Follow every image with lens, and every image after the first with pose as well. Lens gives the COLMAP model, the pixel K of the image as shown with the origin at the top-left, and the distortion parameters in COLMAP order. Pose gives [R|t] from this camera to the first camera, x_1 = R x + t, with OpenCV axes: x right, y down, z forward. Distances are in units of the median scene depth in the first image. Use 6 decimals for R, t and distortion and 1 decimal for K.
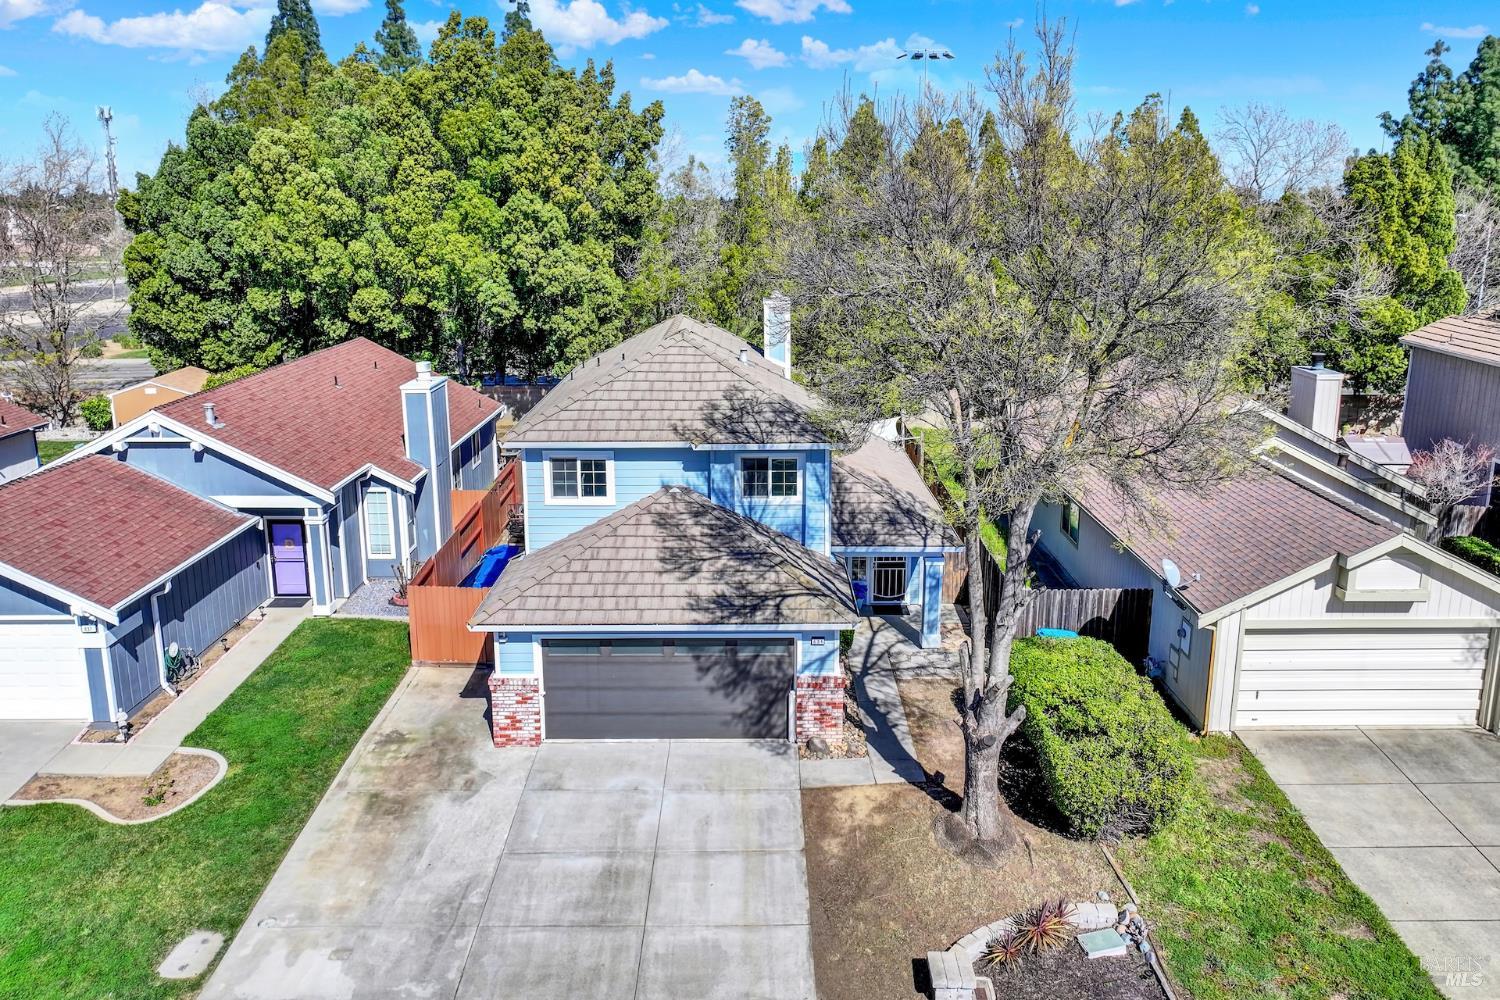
lens RADIAL K [[1060.5, 0, 754.7], [0, 1060.5, 419.0], [0, 0, 1]] dist [-0.010076, 0.024765]
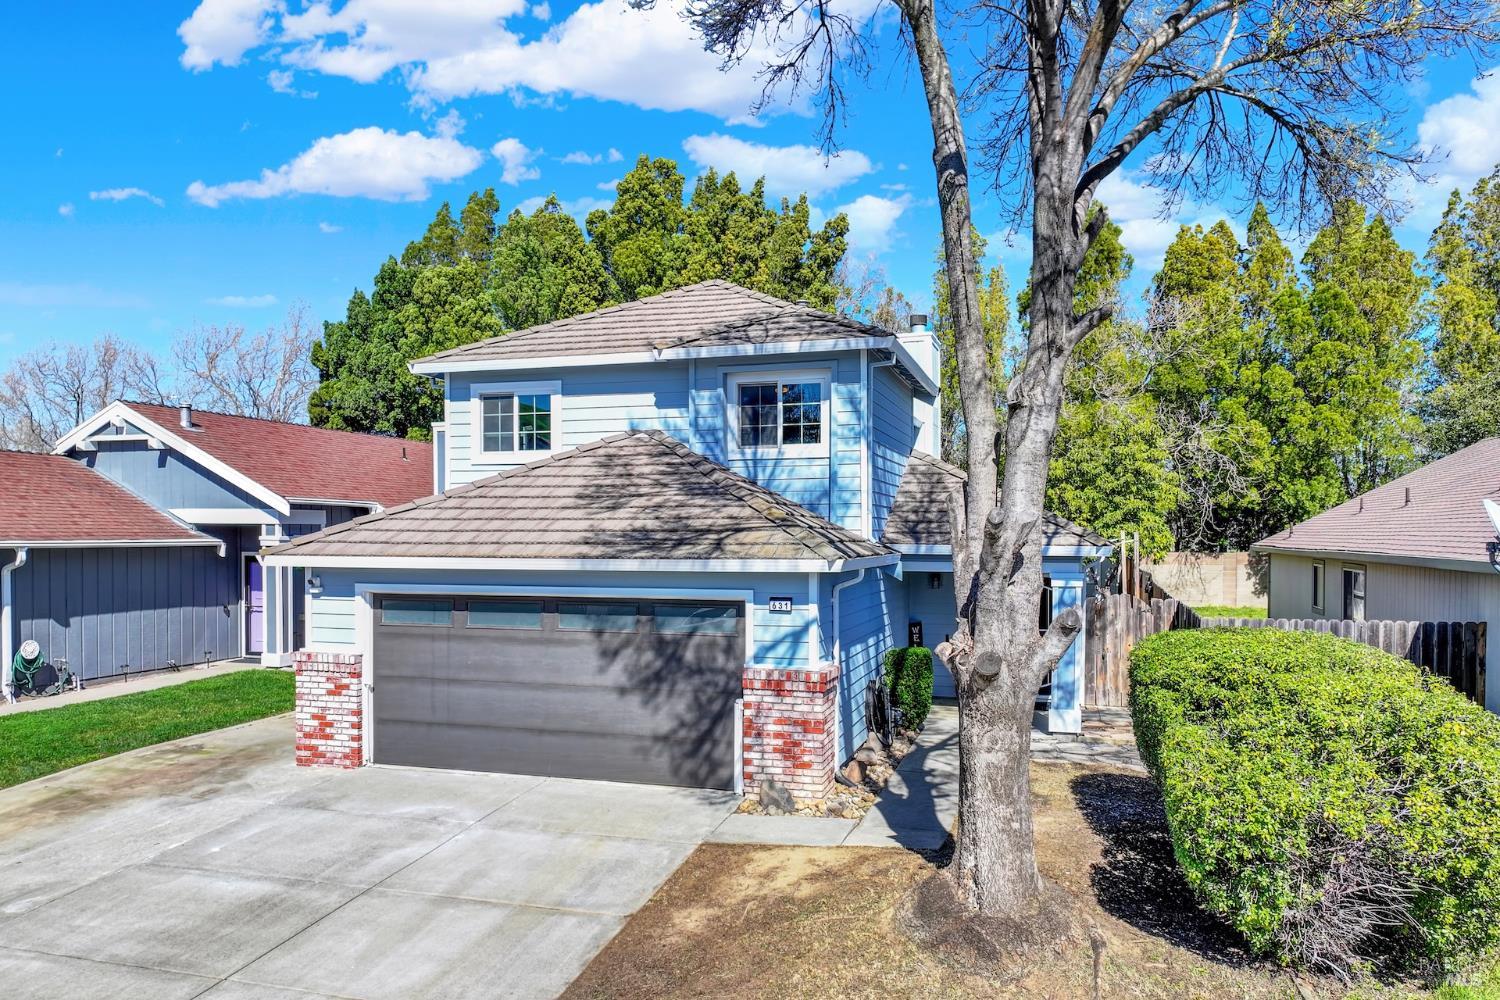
lens RADIAL K [[1061.0, 0, 752.3], [0, 1061.0, 540.0], [0, 0, 1]] dist [-0.003929, 0.009326]
pose [[0.955215, 0.002621, -0.295902, 0.203465], [-0.058696, 0.981770, -0.180782, 0.266164], [0.290034, 0.190054, 0.937955, 0.433007]]
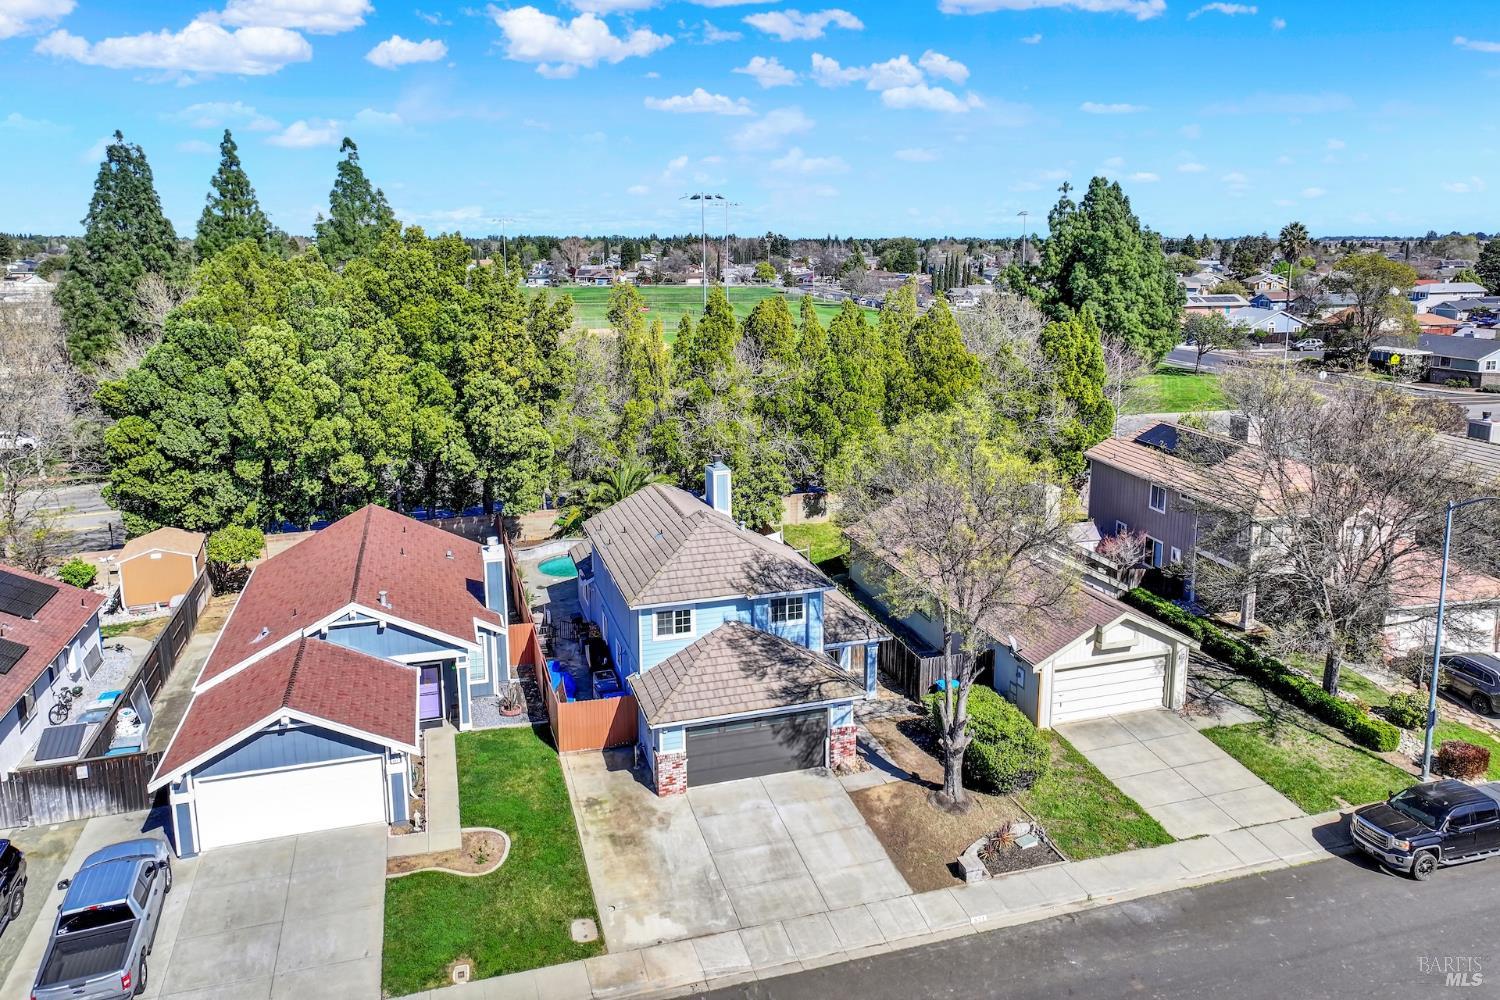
lens RADIAL K [[1045.1, 0, 753.8], [0, 1045.1, 425.2], [0, 0, 1]] dist [0.000707, 0.009428]
pose [[0.957148, -0.053305, 0.284650, -0.516922], [0.060539, 0.998027, -0.016668, -0.221796], [-0.283200, 0.033187, 0.958487, -0.590667]]
